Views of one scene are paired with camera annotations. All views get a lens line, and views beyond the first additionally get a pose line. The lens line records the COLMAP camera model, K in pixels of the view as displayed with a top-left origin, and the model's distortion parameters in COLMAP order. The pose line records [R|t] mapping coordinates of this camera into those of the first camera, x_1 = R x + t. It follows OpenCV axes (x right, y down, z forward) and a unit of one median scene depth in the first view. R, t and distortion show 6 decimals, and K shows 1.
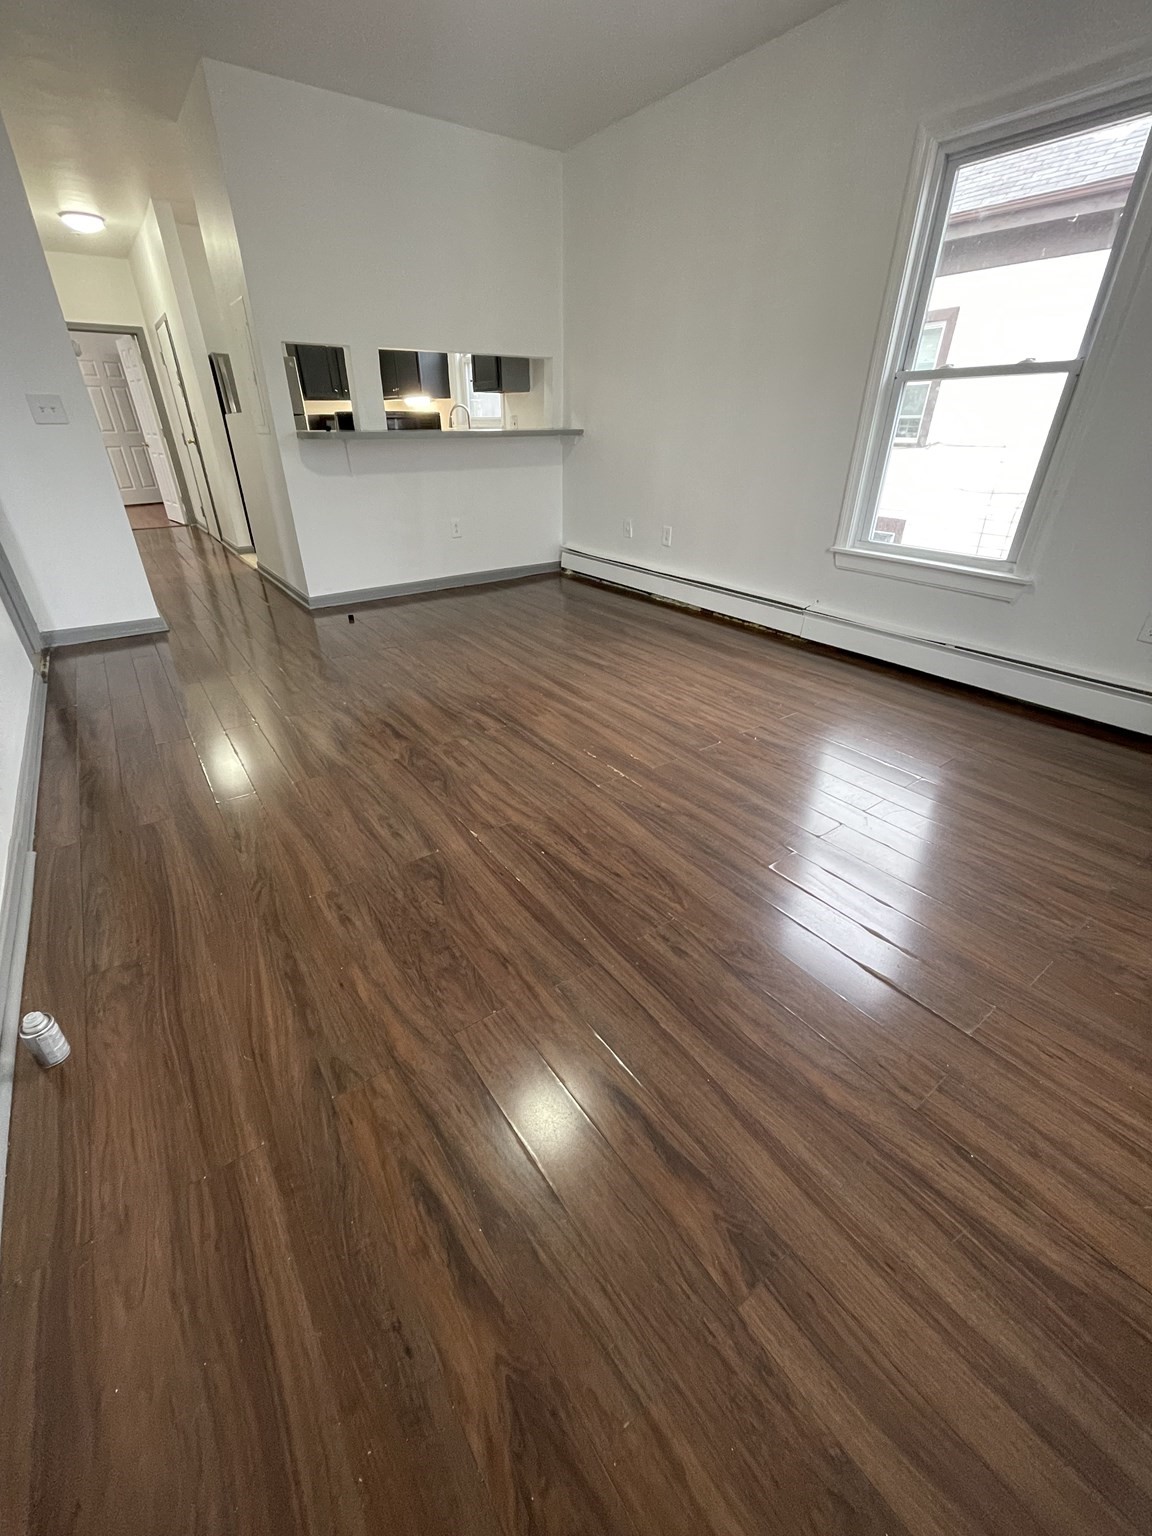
lens RADIAL K [[614.5, 0, 576.0], [0, 614.5, 768.0], [0, 0, 1]] dist [0.000365, -0.000504]
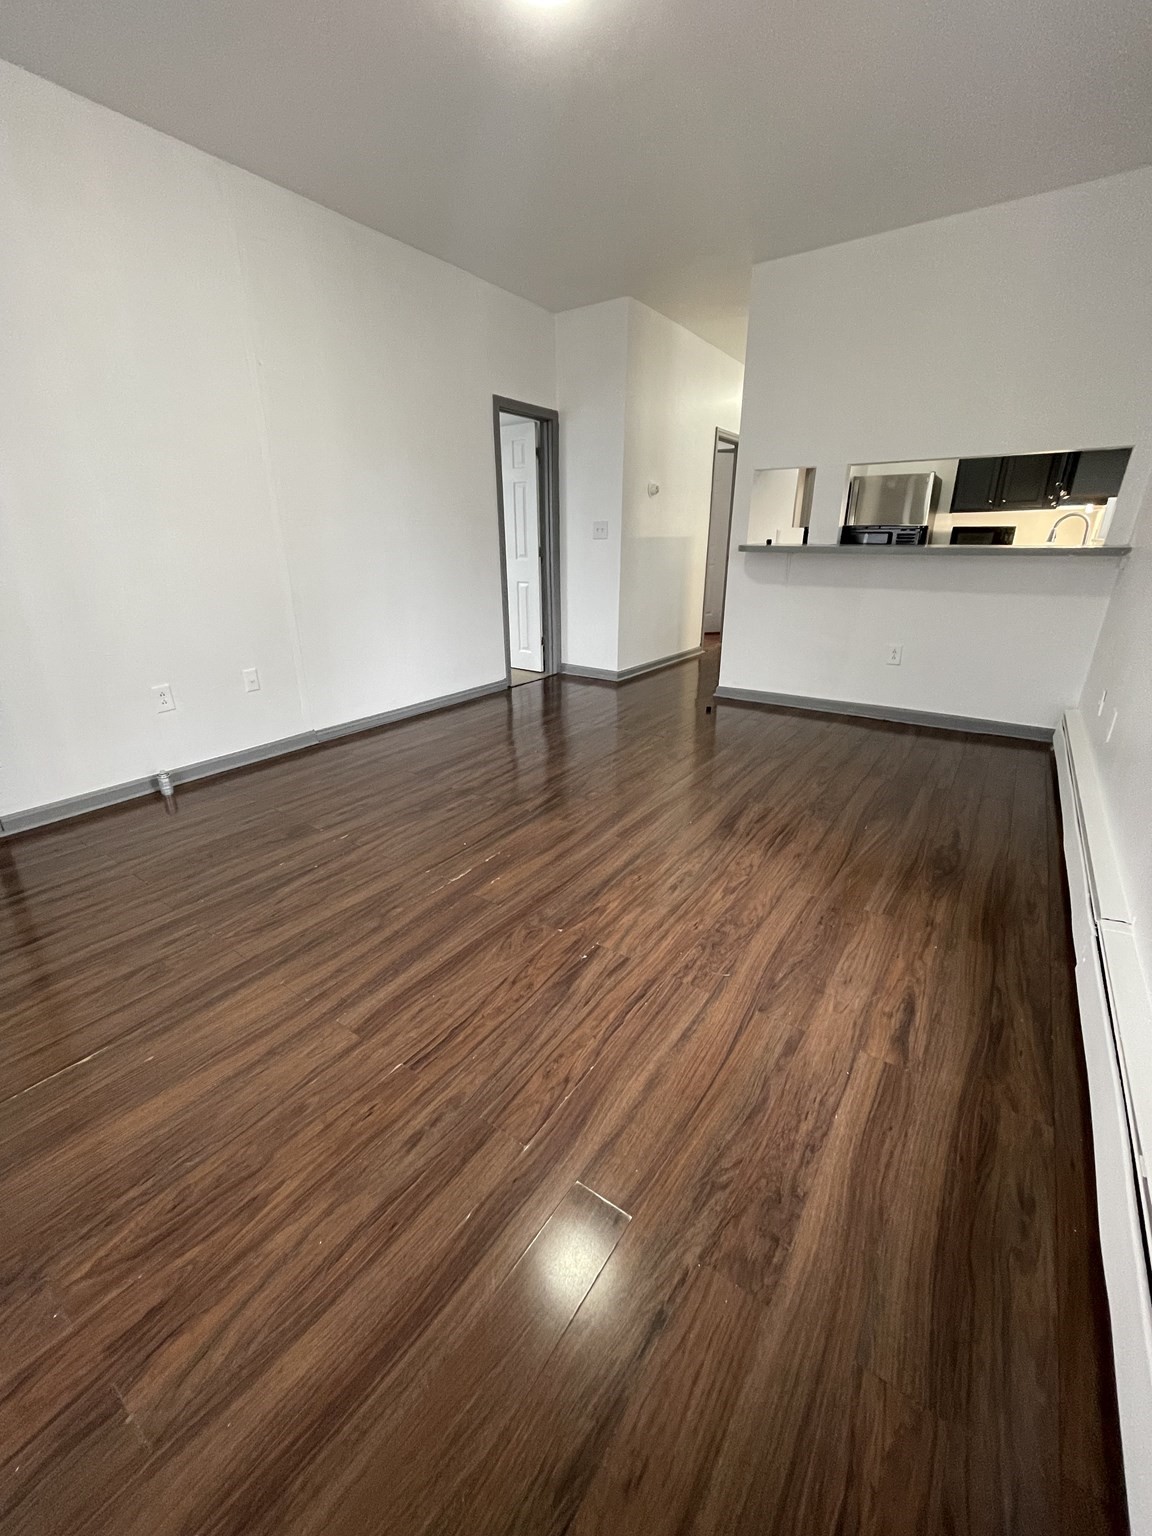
lens RADIAL K [[612.9, 0, 576.0], [0, 612.9, 768.0], [0, 0, 1]] dist [-0.000406, -0.000070]
pose [[0.329217, 0.332911, -0.883621, 0.790805], [-0.455886, 0.875537, 0.160012, -0.326972], [0.826913, 0.350152, 0.440011, 0.560076]]
